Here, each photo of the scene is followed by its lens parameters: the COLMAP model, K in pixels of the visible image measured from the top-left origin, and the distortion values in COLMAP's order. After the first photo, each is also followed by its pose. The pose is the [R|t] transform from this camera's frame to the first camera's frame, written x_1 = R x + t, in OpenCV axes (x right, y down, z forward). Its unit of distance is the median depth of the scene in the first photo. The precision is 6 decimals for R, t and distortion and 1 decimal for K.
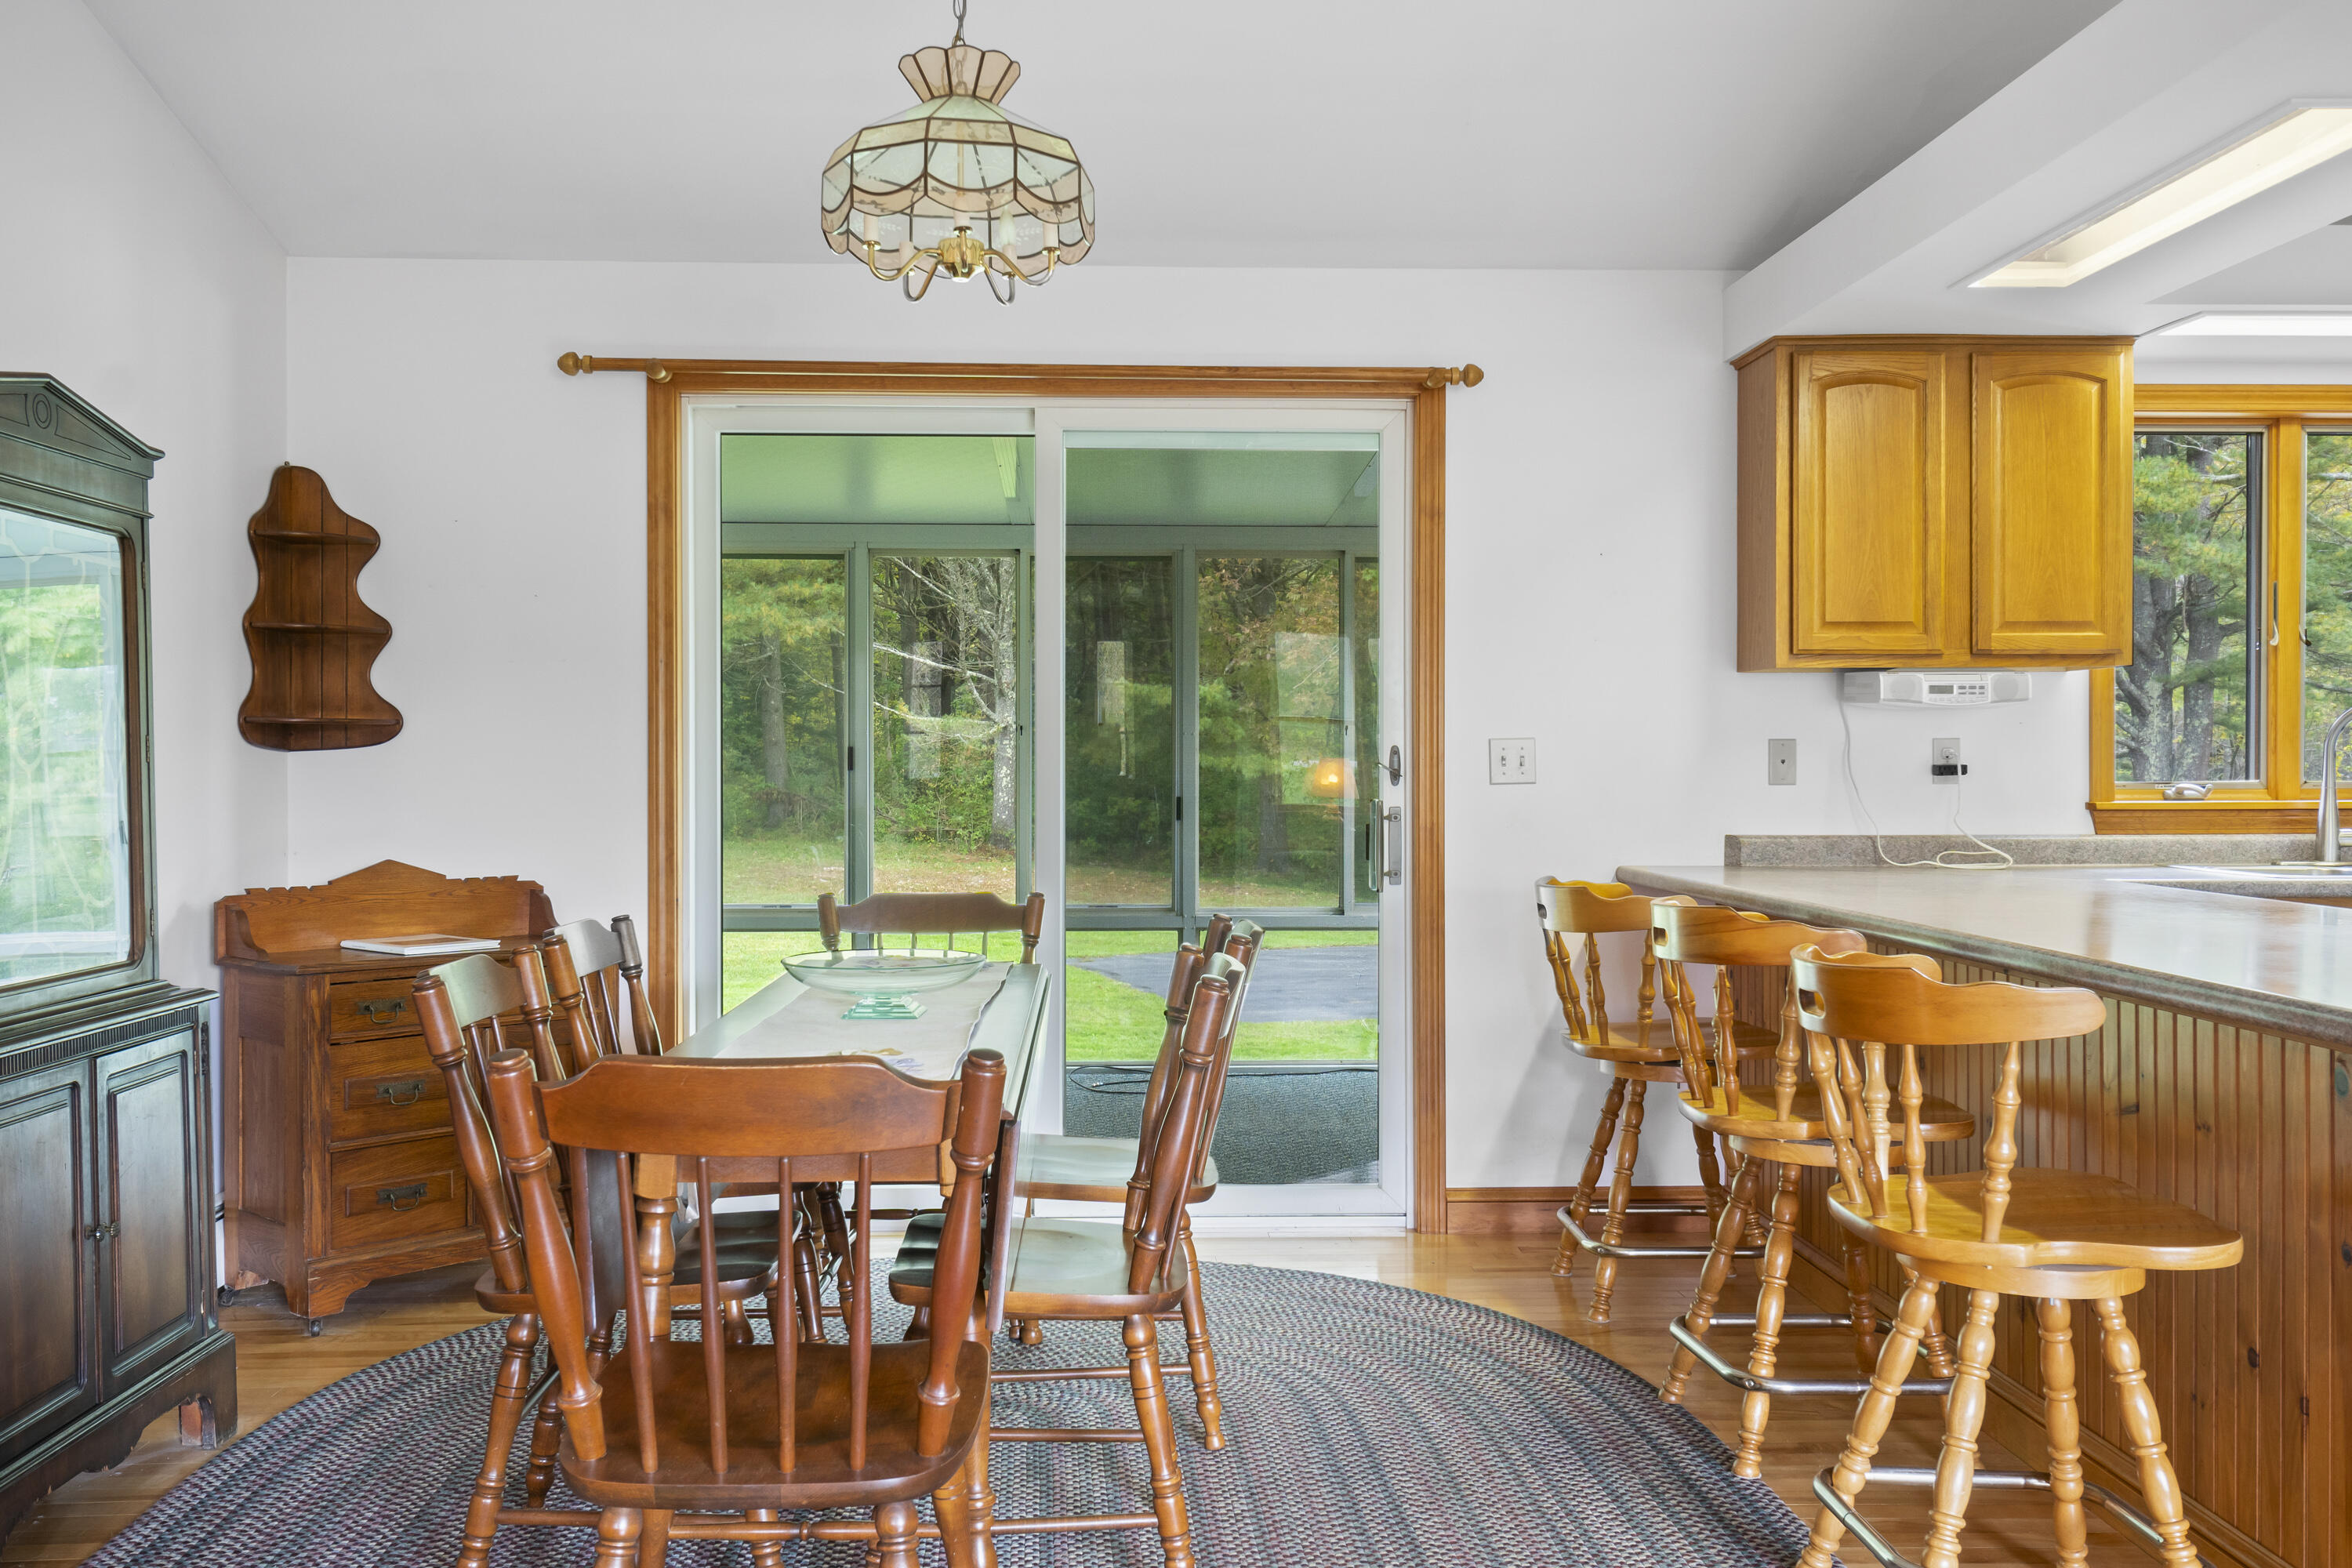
lens RADIAL K [[2016.2, 0, 1176.0], [0, 2016.2, 784.0], [0, 0, 1]] dist [0.002526, 0.007062]
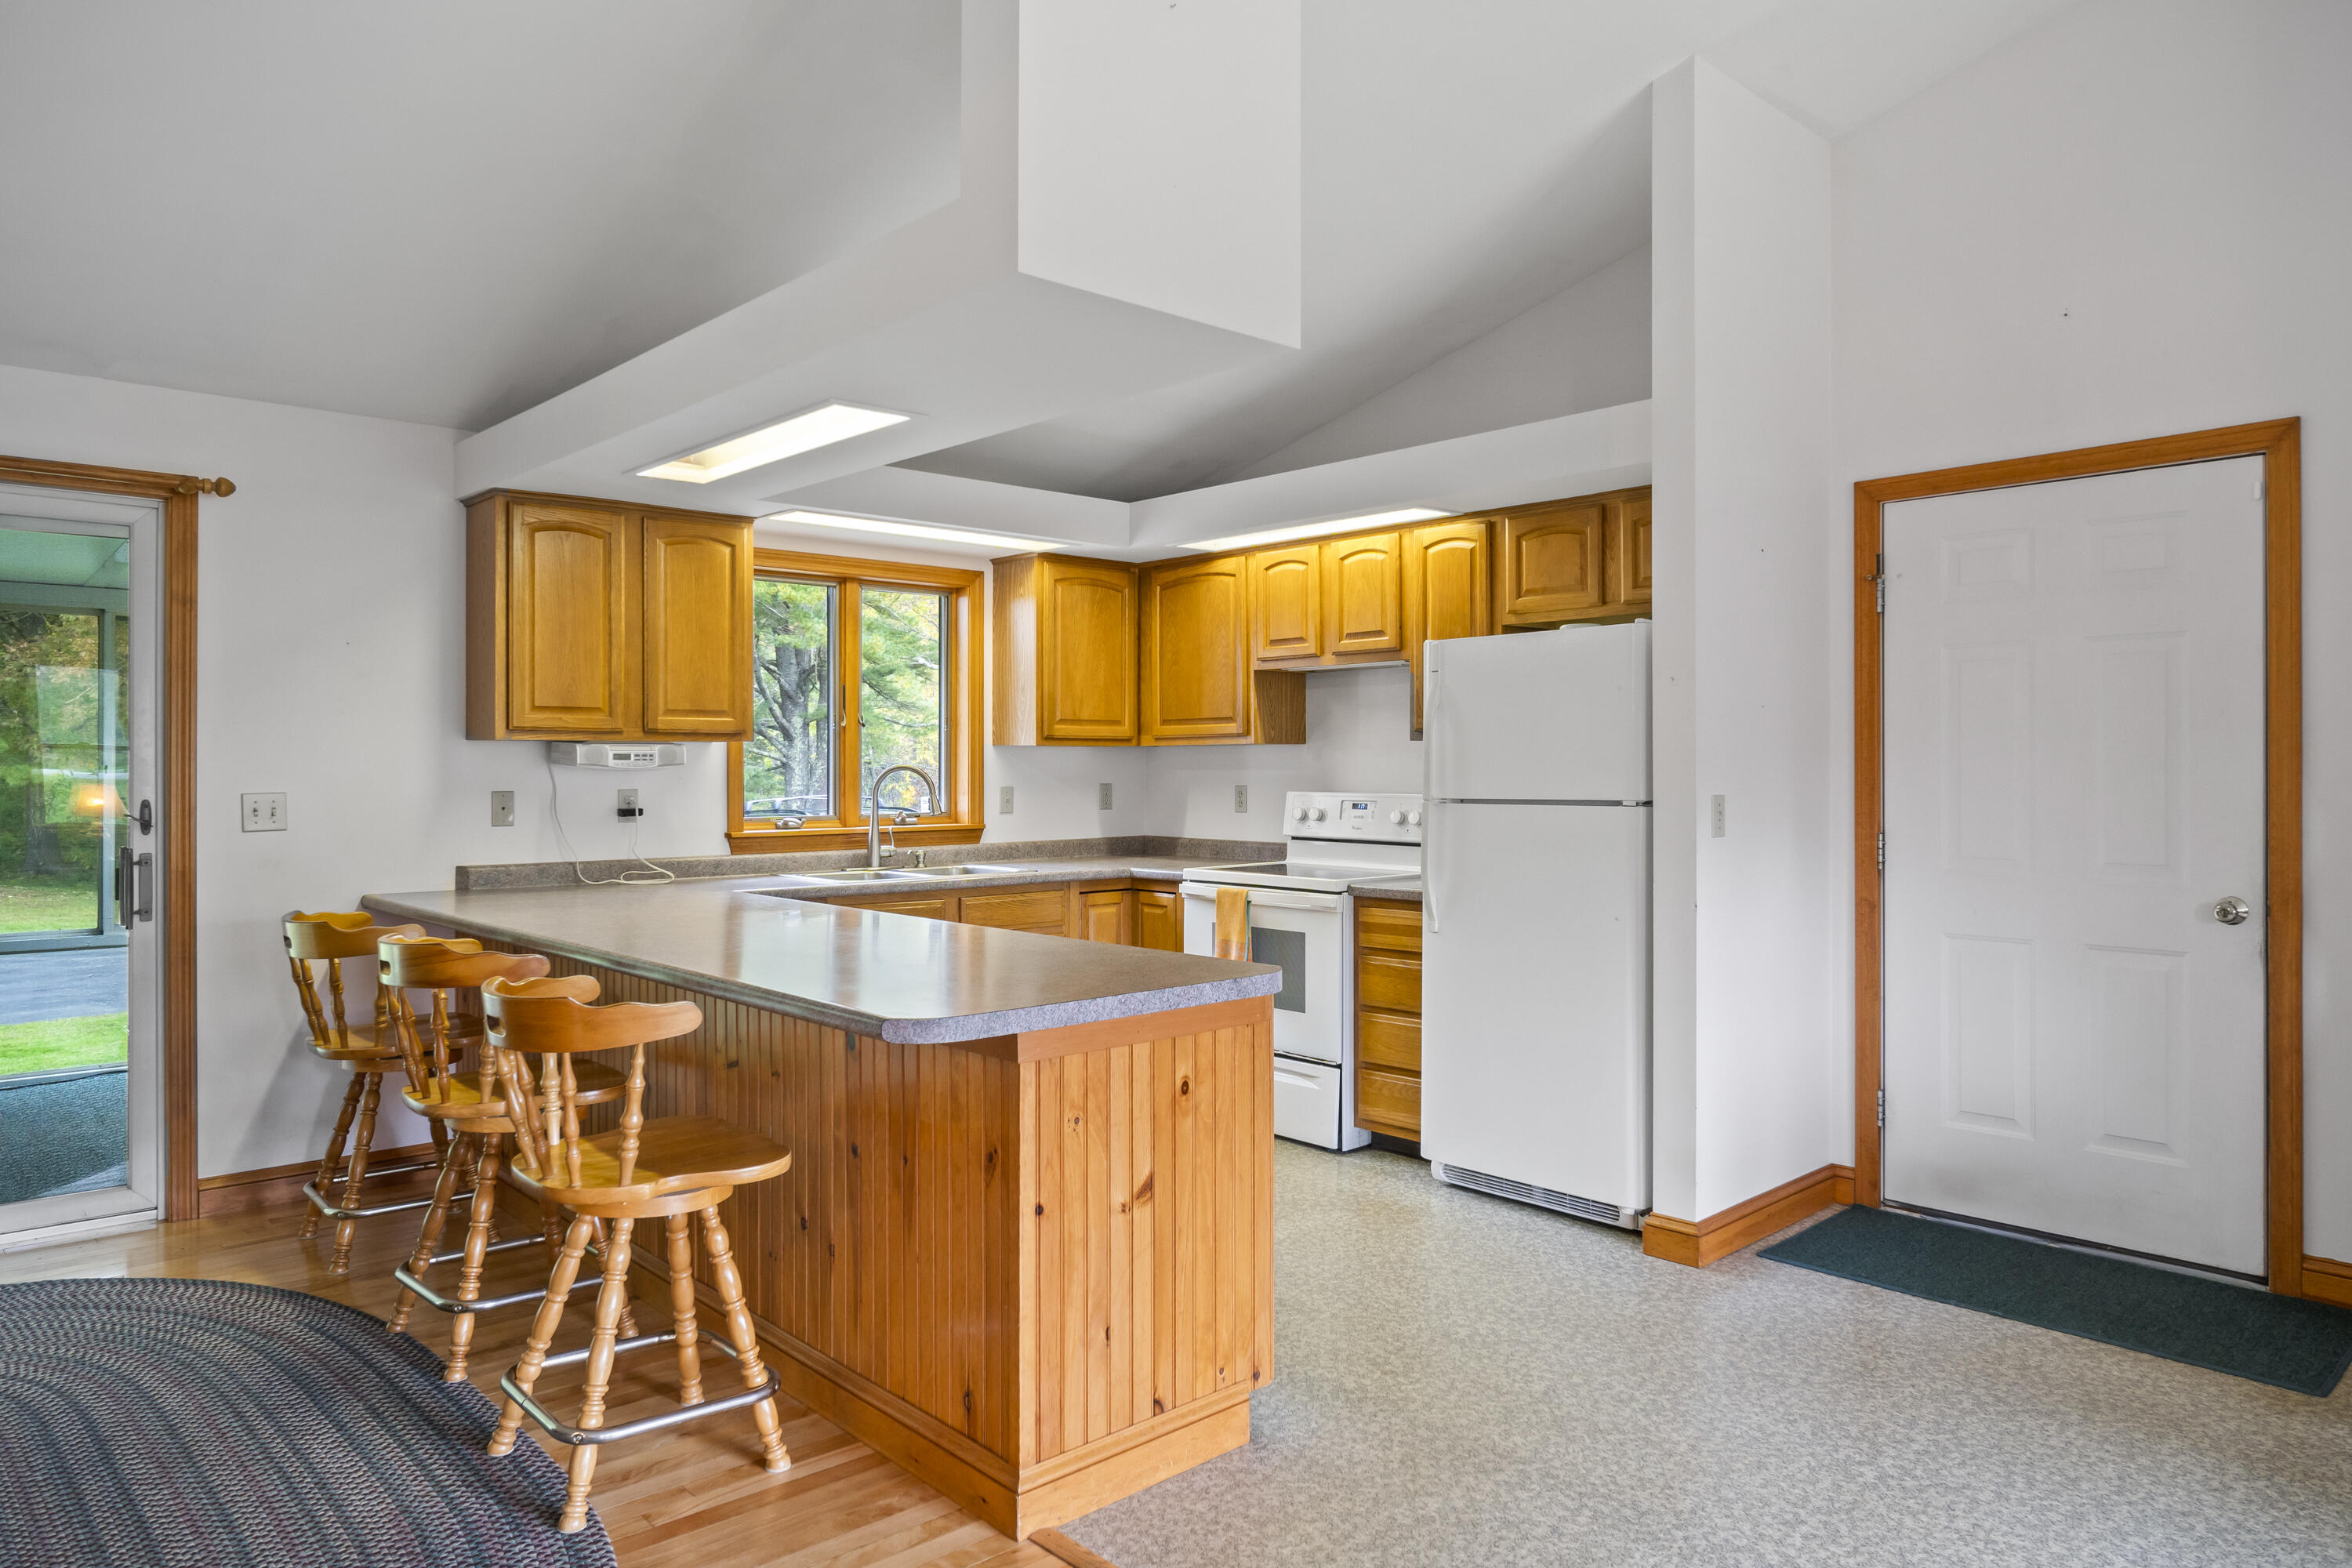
lens RADIAL K [[1484.3, 0, 1181.5], [0, 1484.3, 767.3], [0, 0, 1]] dist [-0.000692, -0.000190]
pose [[0.764320, 0.000979, 0.644837, 0.017185], [0.005152, 0.999958, -0.007625, -0.033080], [-0.644817, 0.009150, 0.764282, -0.030280]]
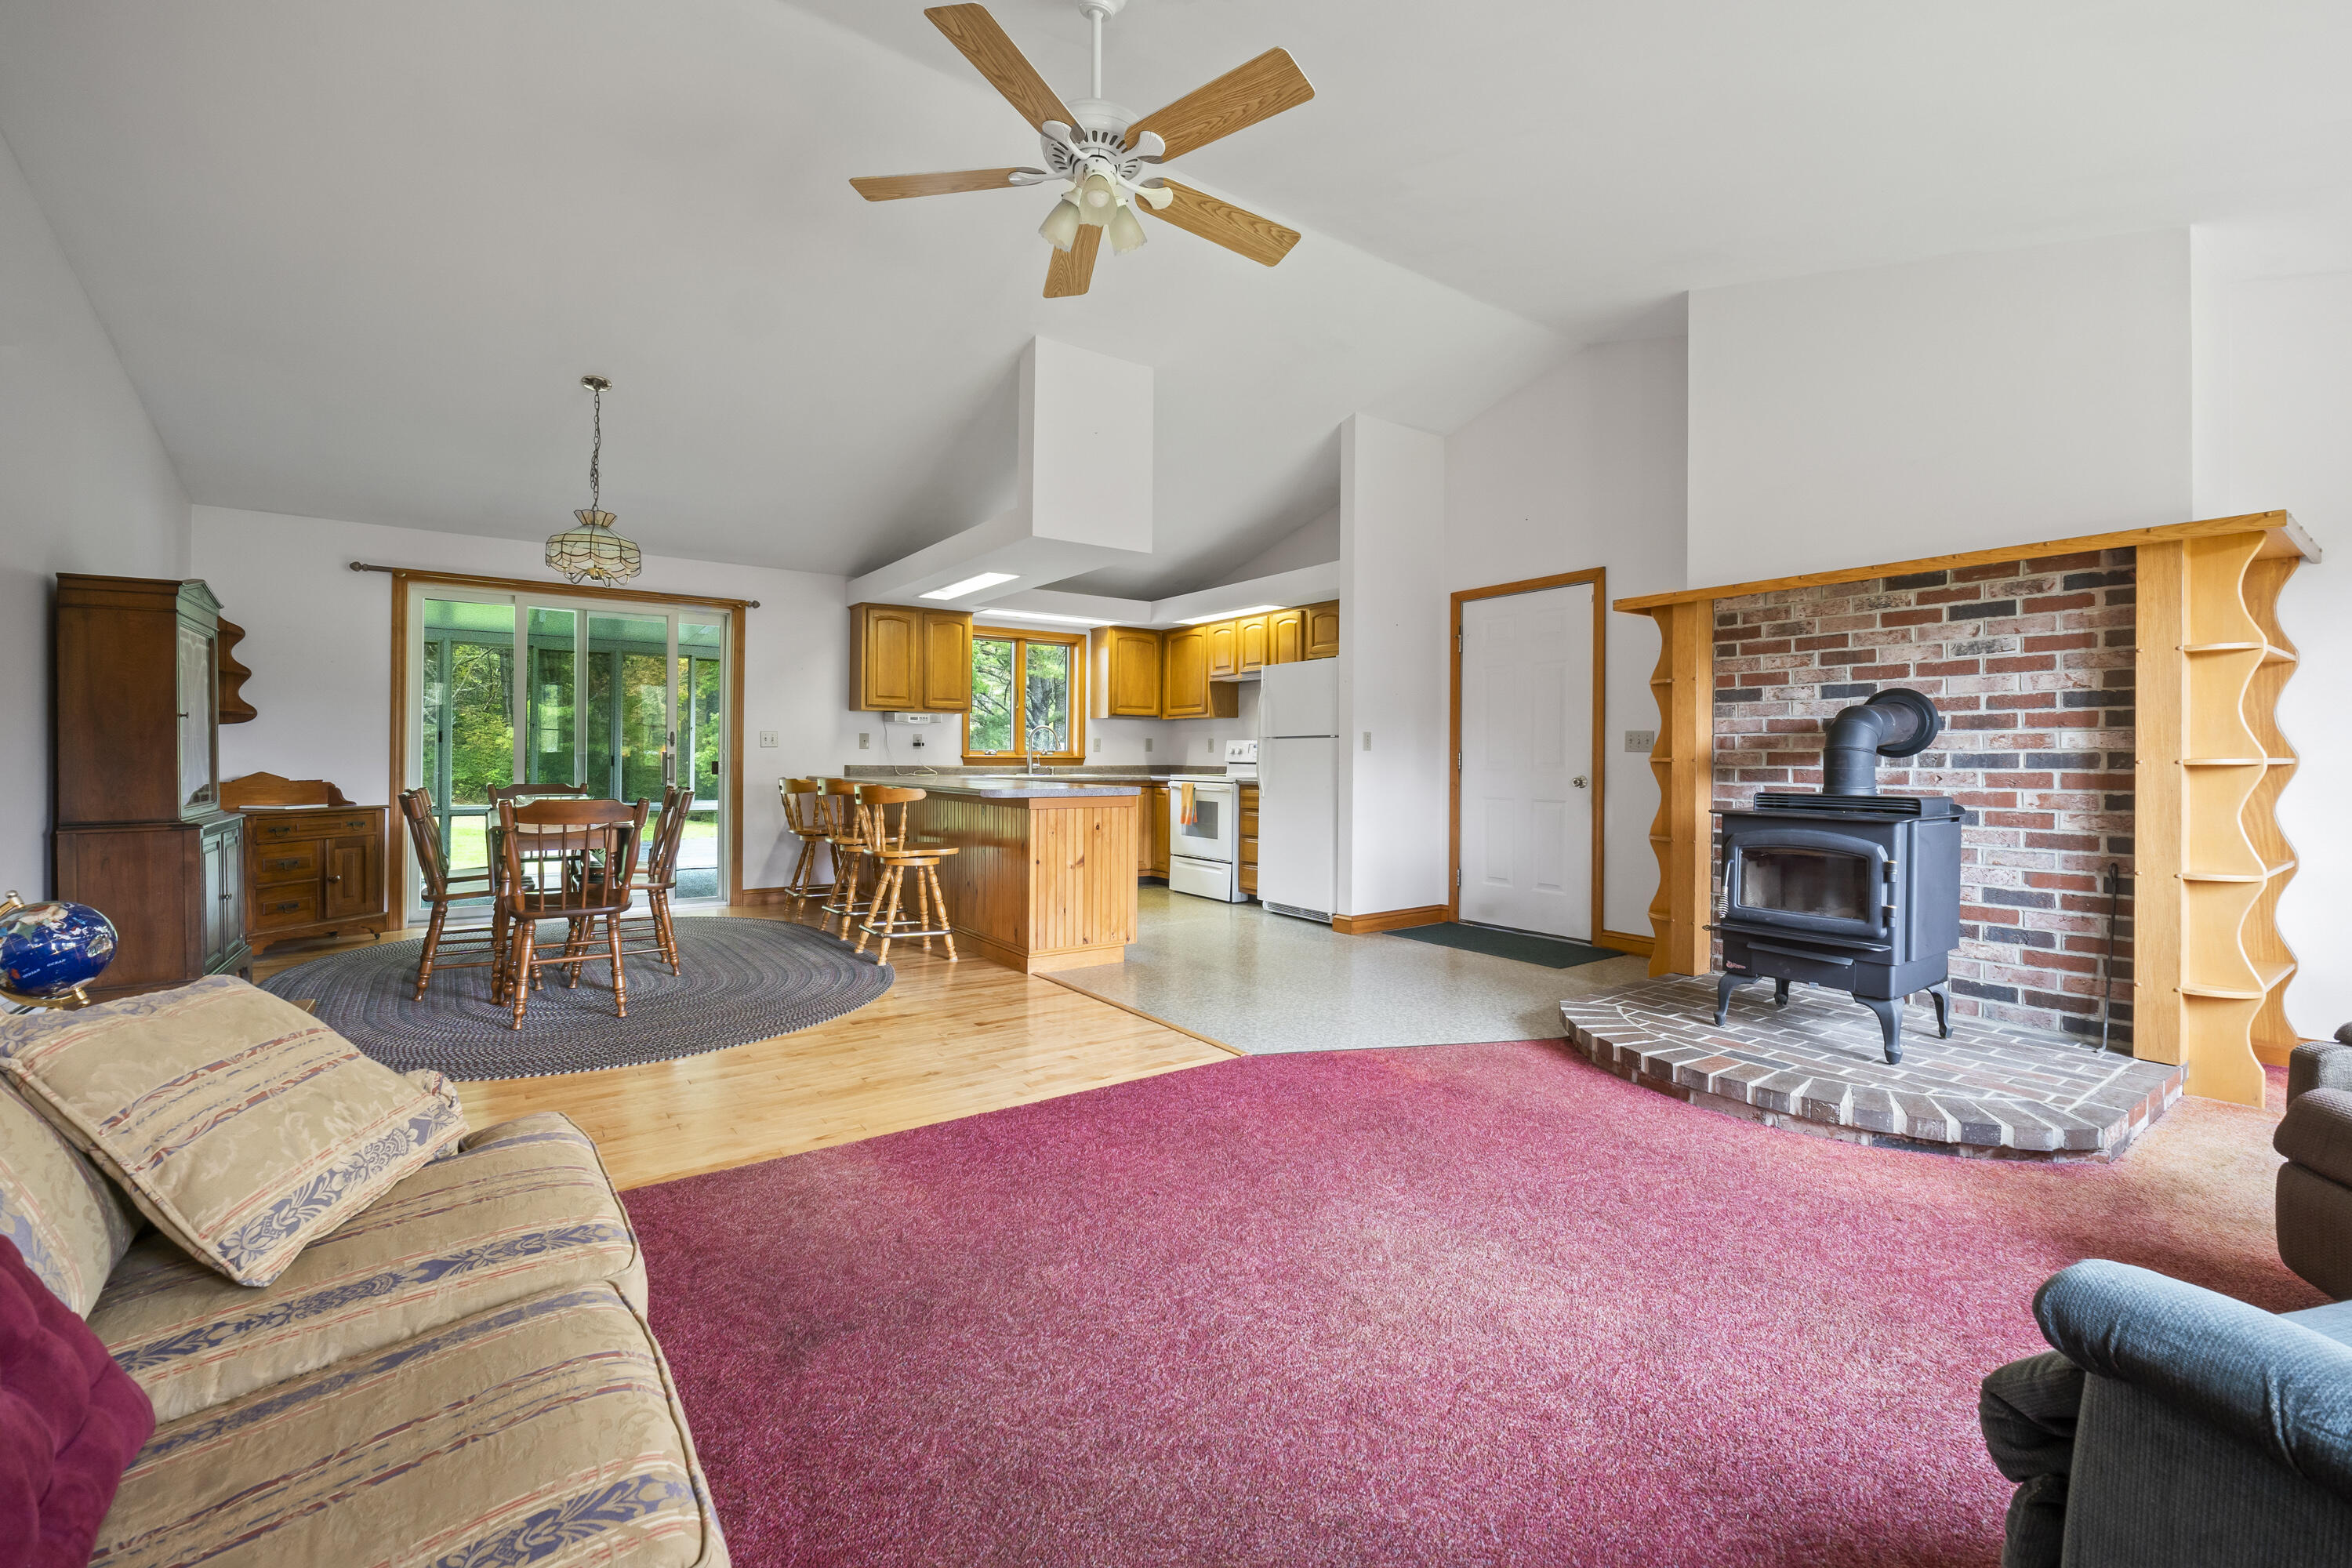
lens RADIAL K [[998.6, 0, 1179.9], [0, 998.6, 750.6], [0, 0, 1]] dist [0.000327, -0.000111]
pose [[0.840256, 0.011616, 0.542065, -0.130874], [-0.003495, 0.999866, -0.016009, 0.029557], [-0.542178, 0.011558, 0.840184, -0.597069]]
